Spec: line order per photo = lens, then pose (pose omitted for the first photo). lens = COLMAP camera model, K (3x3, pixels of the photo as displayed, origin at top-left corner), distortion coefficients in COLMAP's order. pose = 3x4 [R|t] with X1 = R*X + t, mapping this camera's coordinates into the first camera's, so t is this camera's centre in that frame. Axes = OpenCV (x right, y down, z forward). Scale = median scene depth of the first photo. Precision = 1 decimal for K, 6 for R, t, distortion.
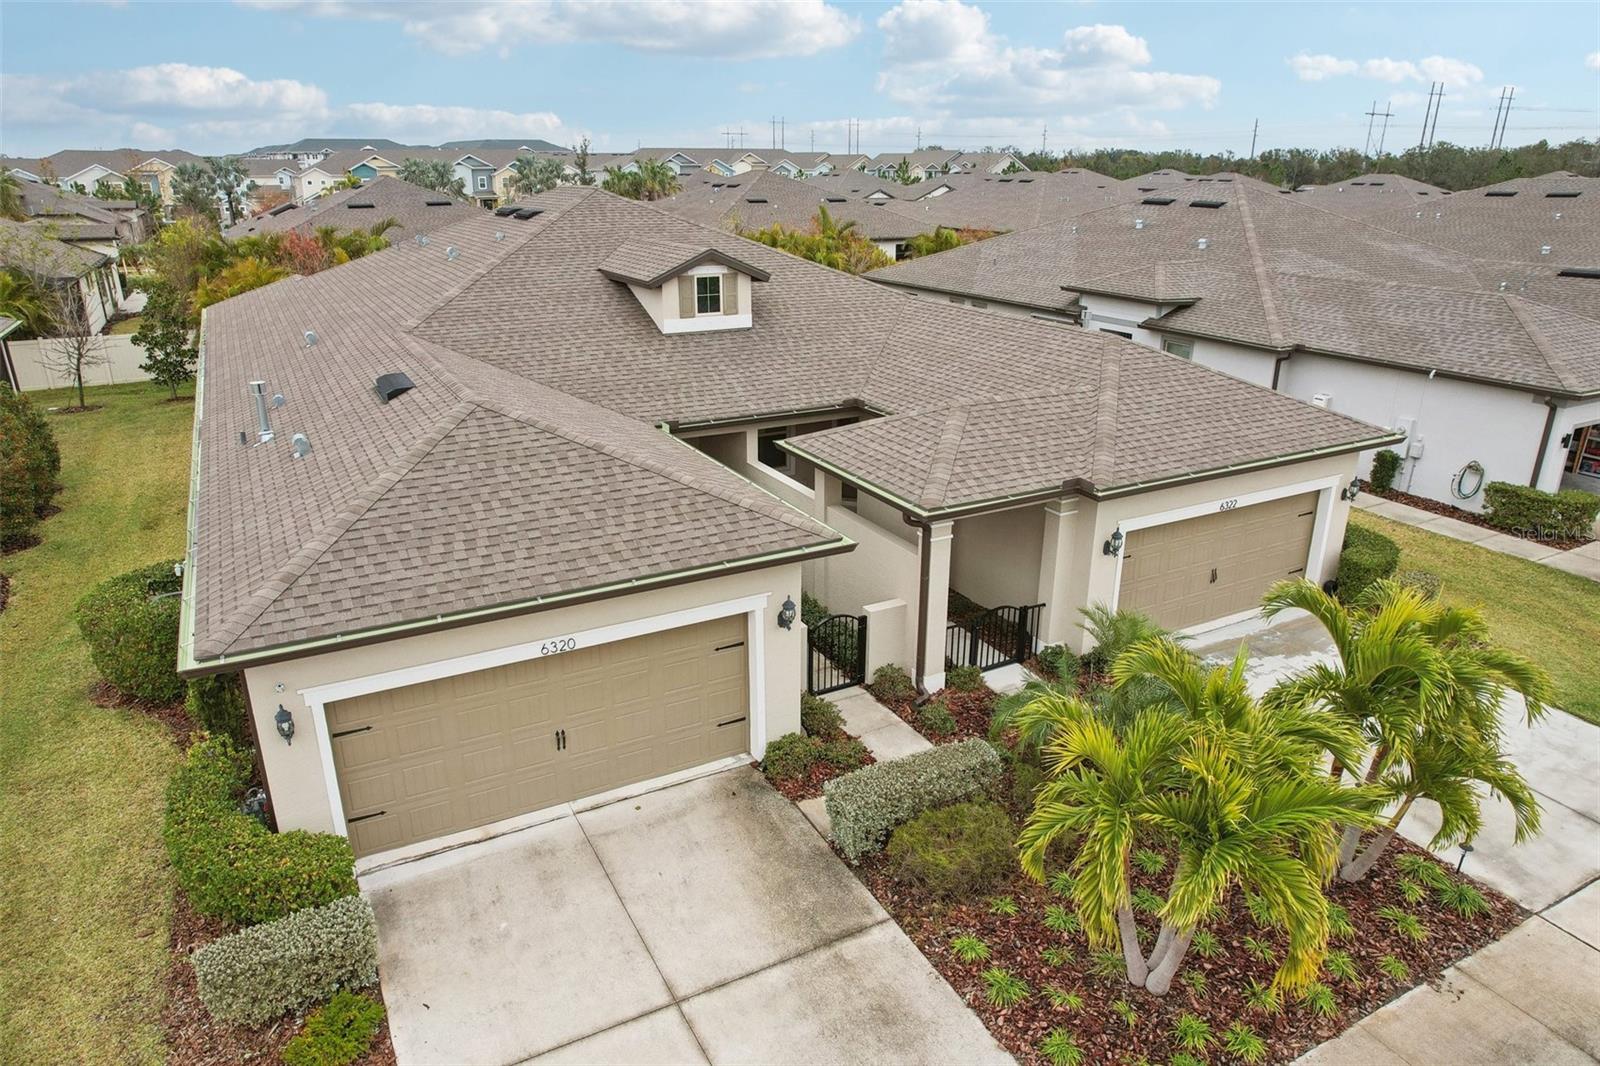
lens RADIAL K [[1021.7, 0, 794.5], [0, 1021.7, 566.0], [0, 0, 1]] dist [-0.072659, 0.057221]
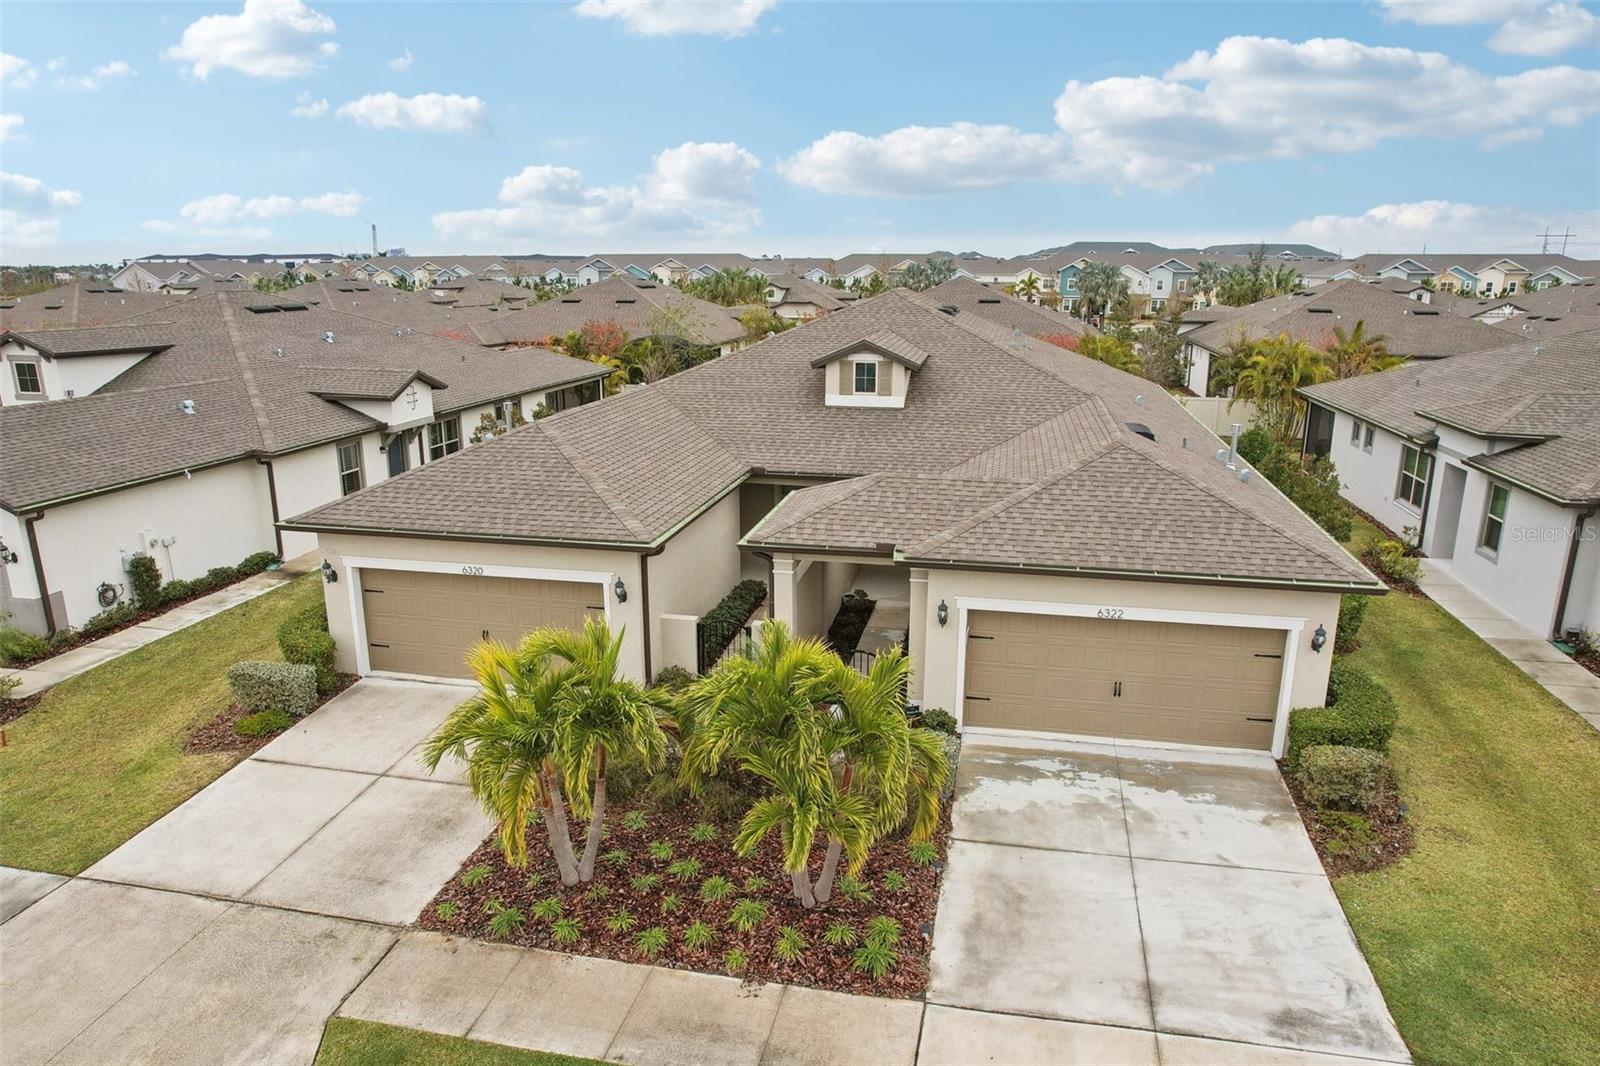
lens RADIAL K [[1021.7, 0, 794.5], [0, 1021.7, 566.0], [0, 0, 1]] dist [-0.072659, 0.057221]
pose [[0.764157, 0.182563, -0.618655, 0.641170], [-0.238040, 0.971227, -0.007419, -0.020277], [0.599500, 0.152934, 0.785628, 0.032495]]
